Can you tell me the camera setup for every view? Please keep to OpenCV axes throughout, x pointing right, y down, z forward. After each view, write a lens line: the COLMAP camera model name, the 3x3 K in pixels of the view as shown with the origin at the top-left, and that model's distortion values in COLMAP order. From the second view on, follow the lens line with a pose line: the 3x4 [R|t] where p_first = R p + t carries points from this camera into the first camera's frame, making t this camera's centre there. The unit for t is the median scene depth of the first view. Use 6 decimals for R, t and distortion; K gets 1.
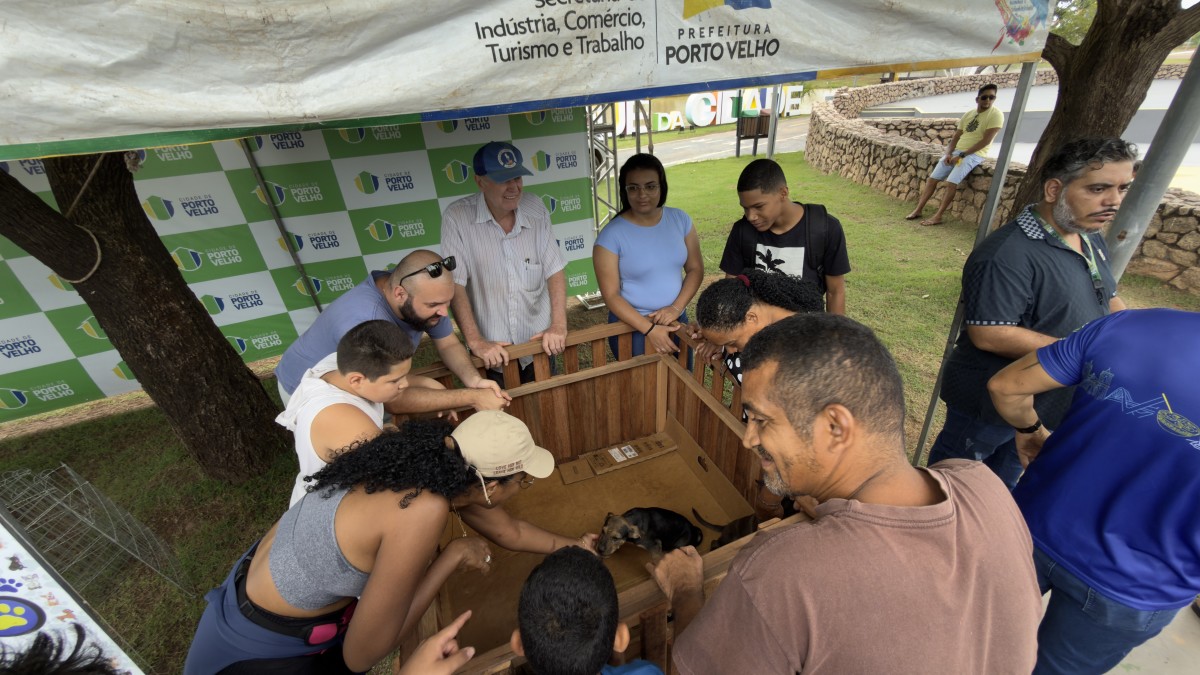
lens RADIAL K [[474.8, 0, 603.7], [0, 474.8, 331.3], [0, 0, 1]] dist [0.001440, -0.000581]
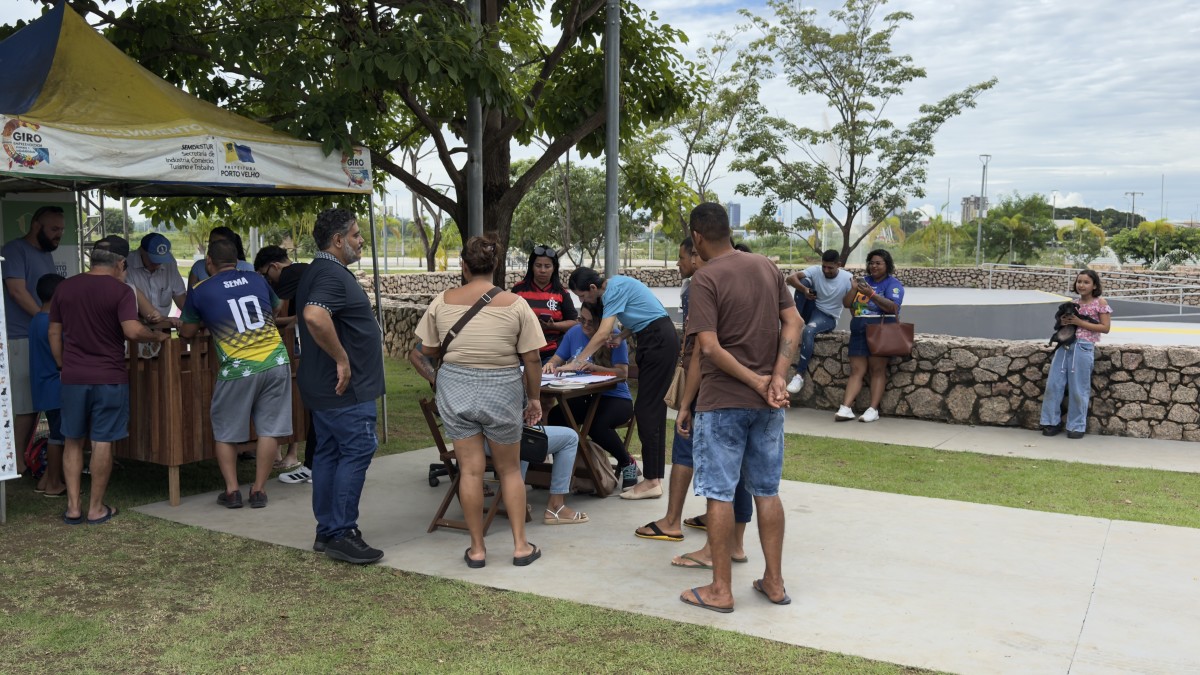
lens RADIAL K [[1189.2, 0, 598.6], [0, 1189.2, 347.8], [0, 0, 1]] dist [0.130843, 0.000000]
pose [[0.829287, 0.002664, 0.558816, -0.746886], [0.235330, 0.905331, -0.353547, 1.273397], [-0.506856, 0.424699, 0.750152, -1.891175]]
